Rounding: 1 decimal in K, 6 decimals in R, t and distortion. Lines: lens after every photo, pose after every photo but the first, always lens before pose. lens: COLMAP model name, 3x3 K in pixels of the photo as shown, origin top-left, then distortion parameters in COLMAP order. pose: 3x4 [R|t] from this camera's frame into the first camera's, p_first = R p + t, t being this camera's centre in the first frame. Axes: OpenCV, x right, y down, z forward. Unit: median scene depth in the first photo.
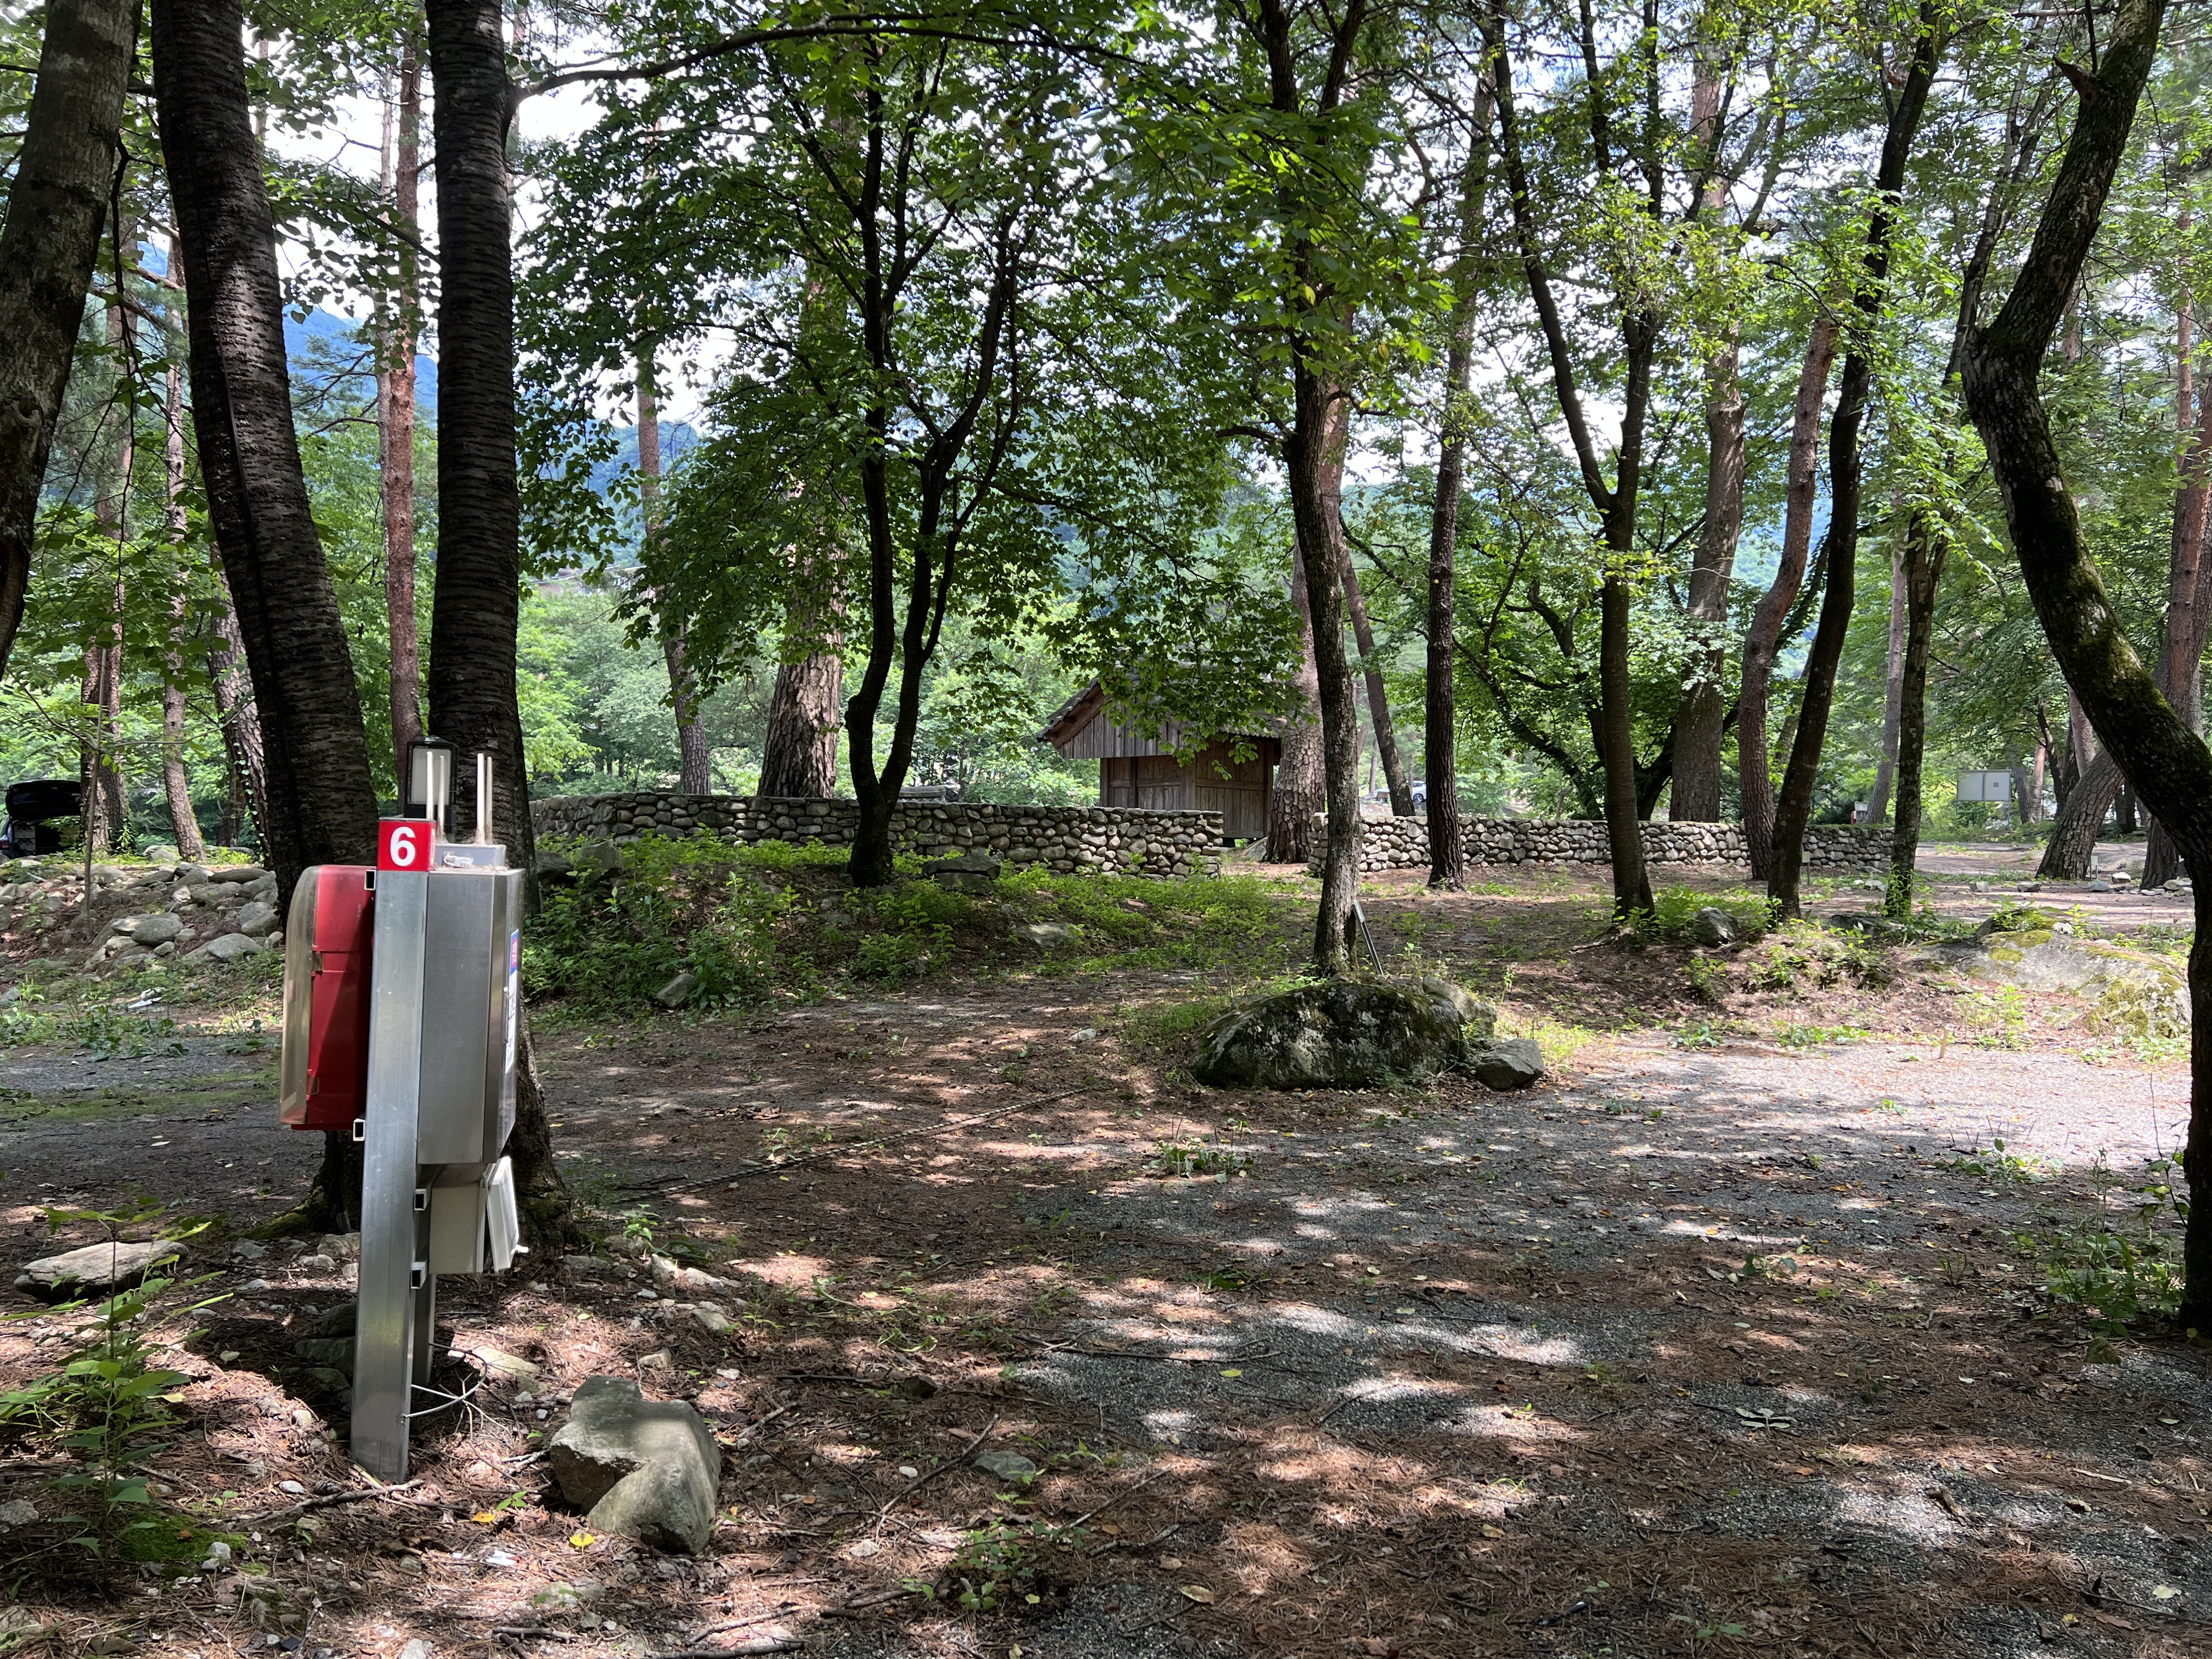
lens RADIAL K [[1639.1, 0, 1095.0], [0, 1639.1, 836.1], [0, 0, 1]] dist [0.073104, -0.073643]
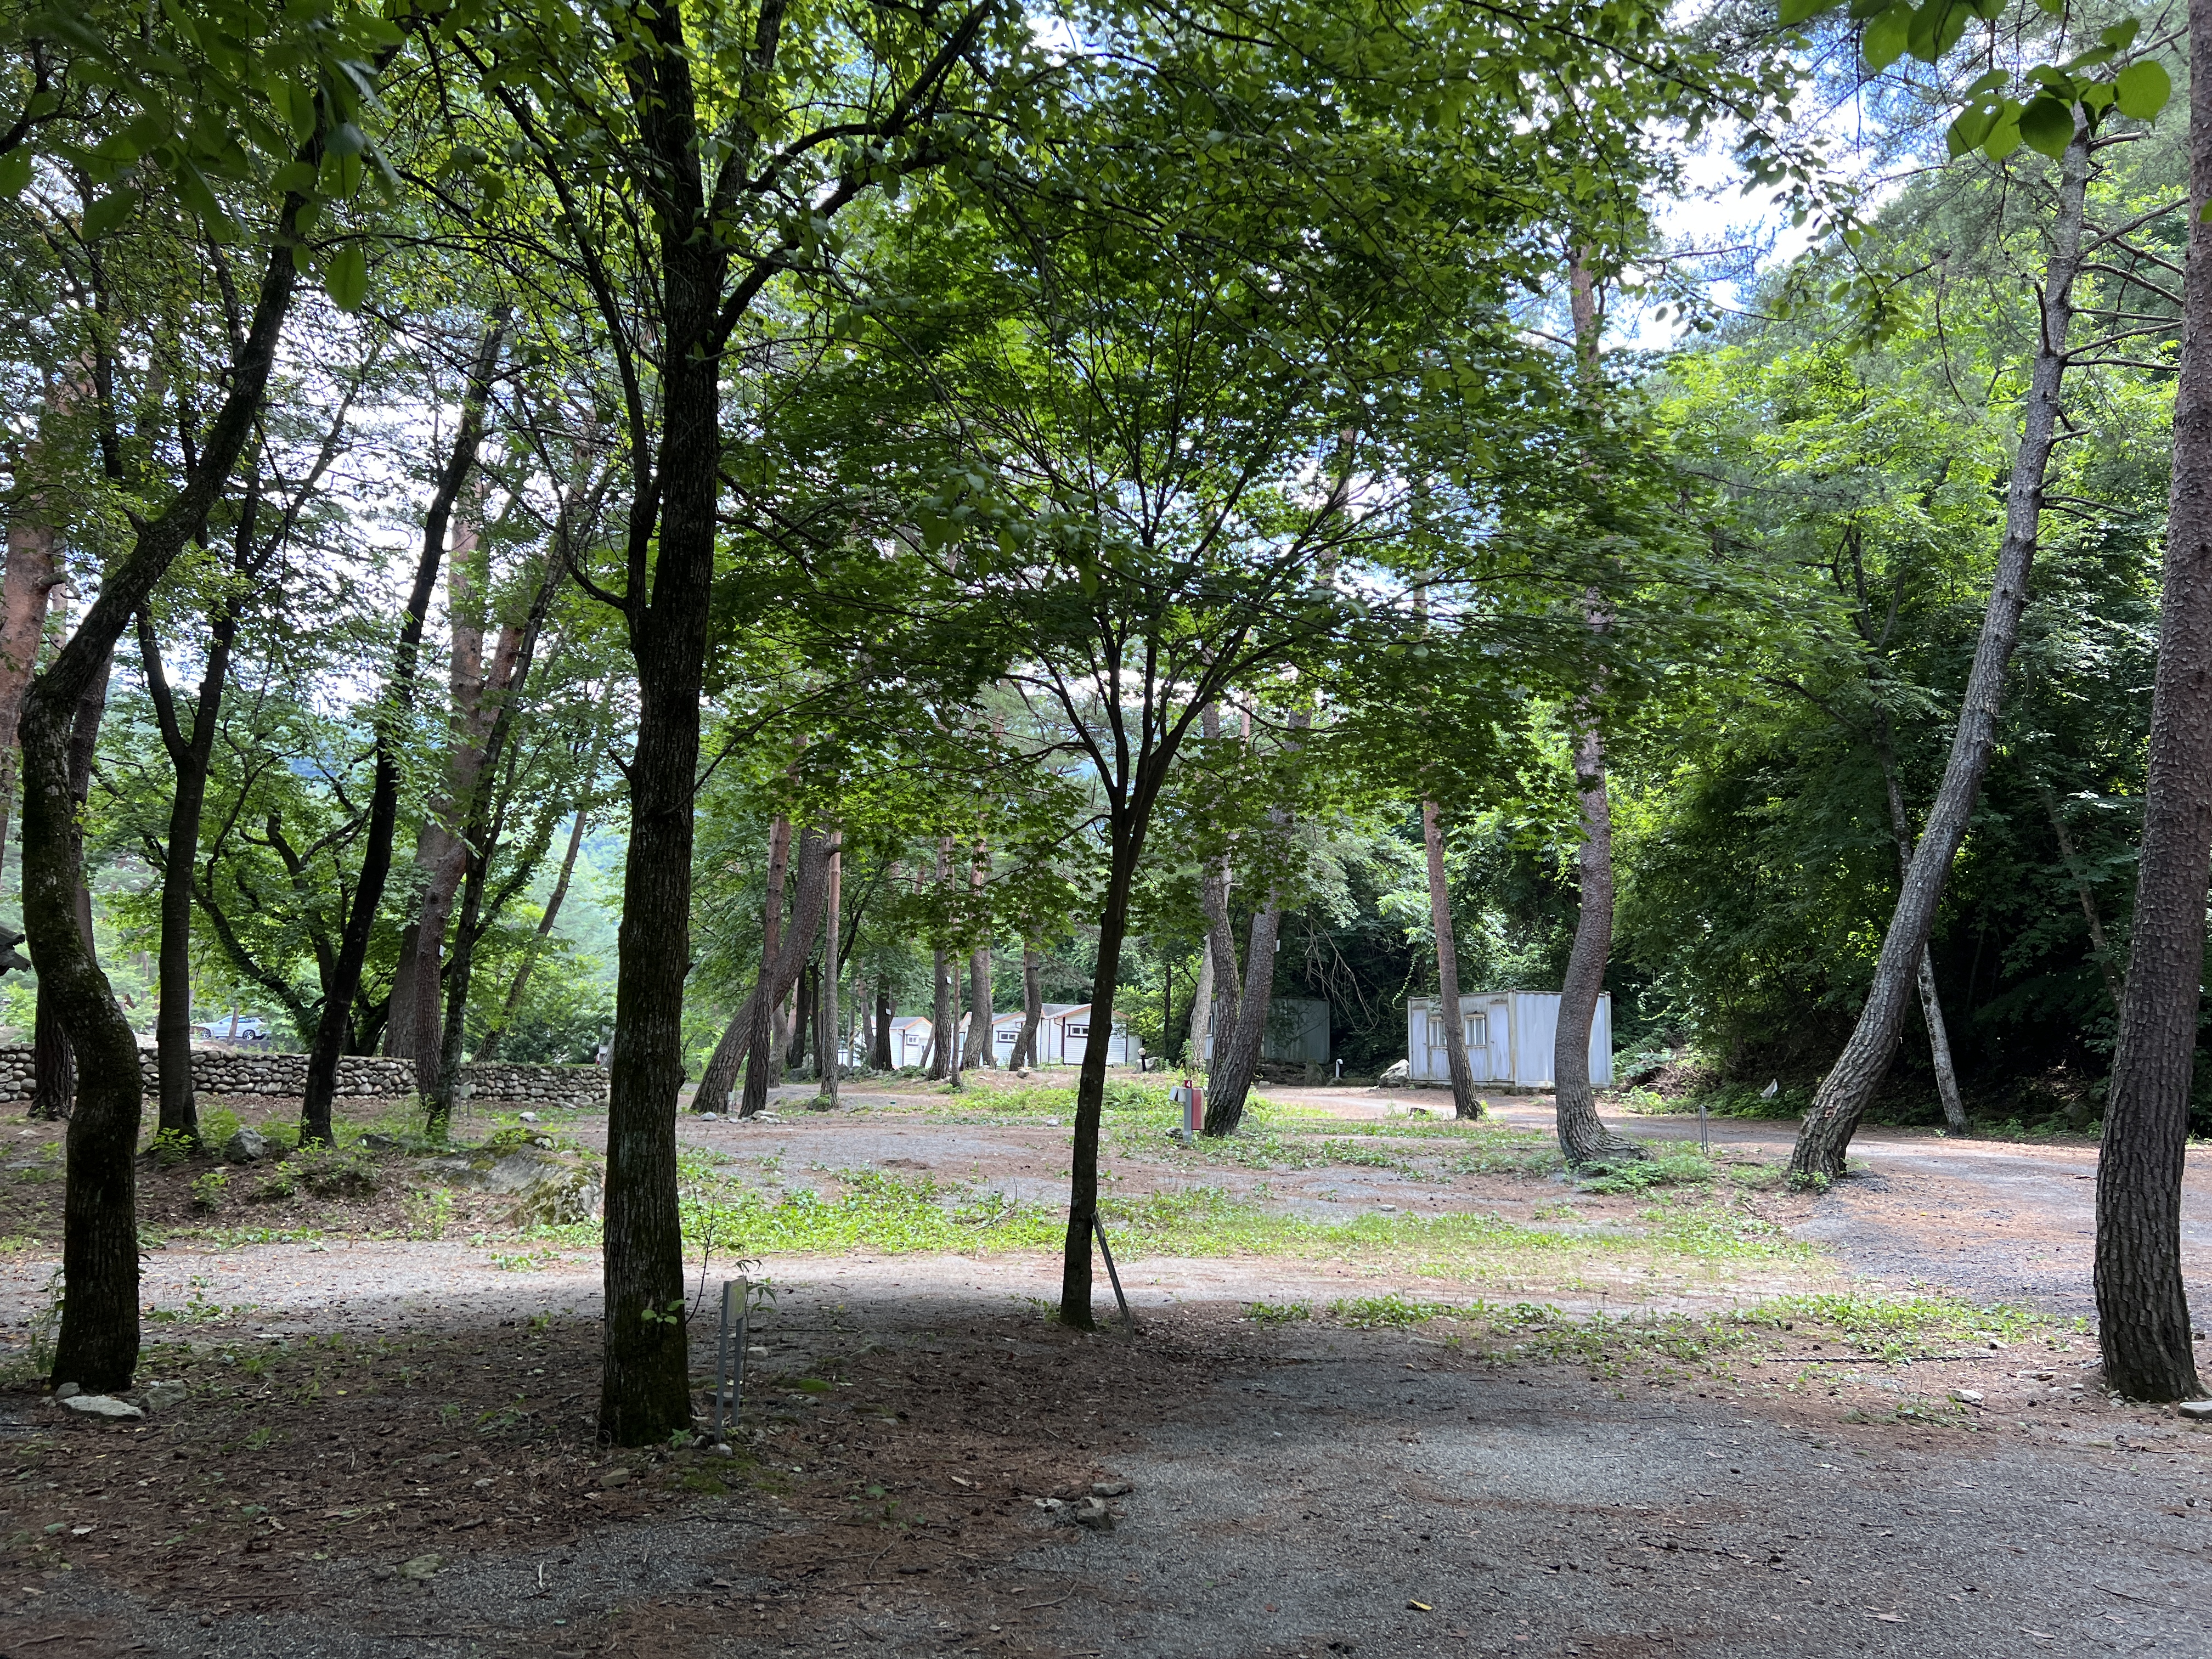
lens RADIAL K [[1639.1, 0, 1095.0], [0, 1639.1, 836.1], [0, 0, 1]] dist [0.073104, -0.073643]
pose [[0.812032, 0.102675, 0.574510, 0.106675], [-0.015930, 0.987935, -0.154045, 0.007859], [-0.583396, 0.115938, 0.803871, -0.138480]]
